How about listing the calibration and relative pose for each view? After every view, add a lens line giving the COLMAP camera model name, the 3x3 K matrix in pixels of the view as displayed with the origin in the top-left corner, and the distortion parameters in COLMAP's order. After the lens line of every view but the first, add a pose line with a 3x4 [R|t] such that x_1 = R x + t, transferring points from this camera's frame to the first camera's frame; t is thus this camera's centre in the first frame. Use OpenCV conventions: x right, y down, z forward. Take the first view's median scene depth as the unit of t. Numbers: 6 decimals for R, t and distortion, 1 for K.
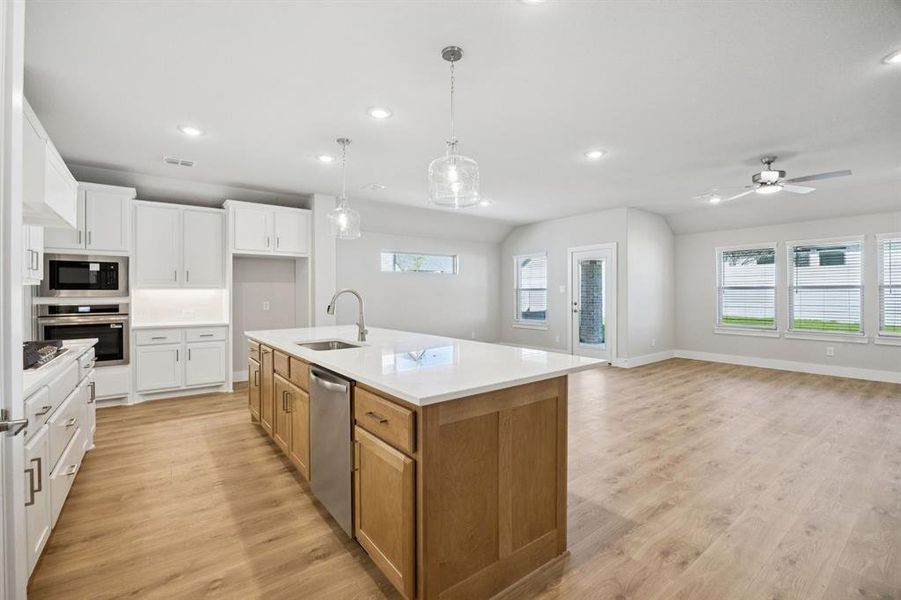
lens RADIAL K [[392.8, 0, 438.2], [0, 392.8, 296.2], [0, 0, 1]] dist [-0.012599, 0.000377]
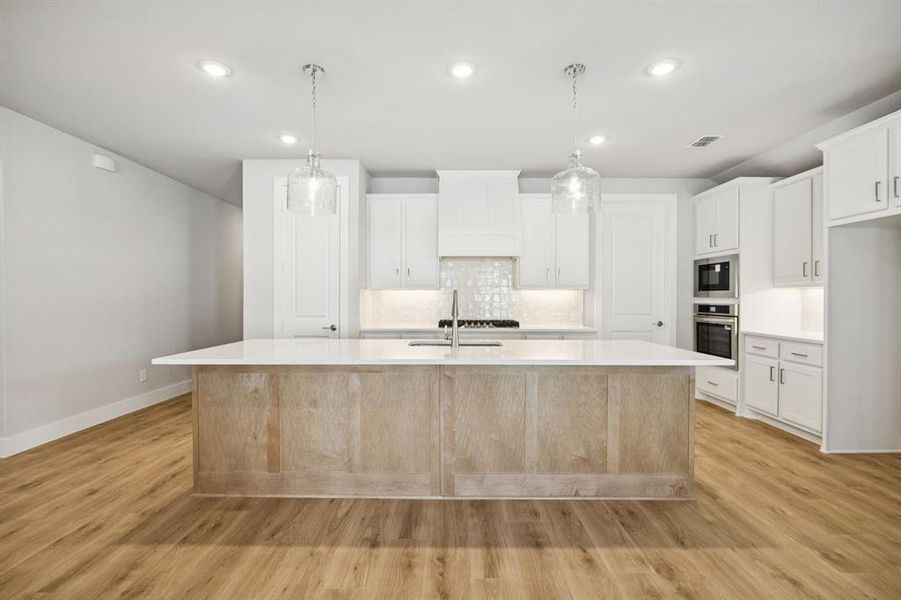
lens RADIAL K [[392.8, 0, 438.2], [0, 392.8, 296.2], [0, 0, 1]] dist [-0.012599, 0.000377]
pose [[-0.586854, -0.000677, -0.809692, 0.370770], [-0.003782, 0.999991, 0.001906, -0.000483], [0.809684, 0.004181, -0.586851, 0.992113]]
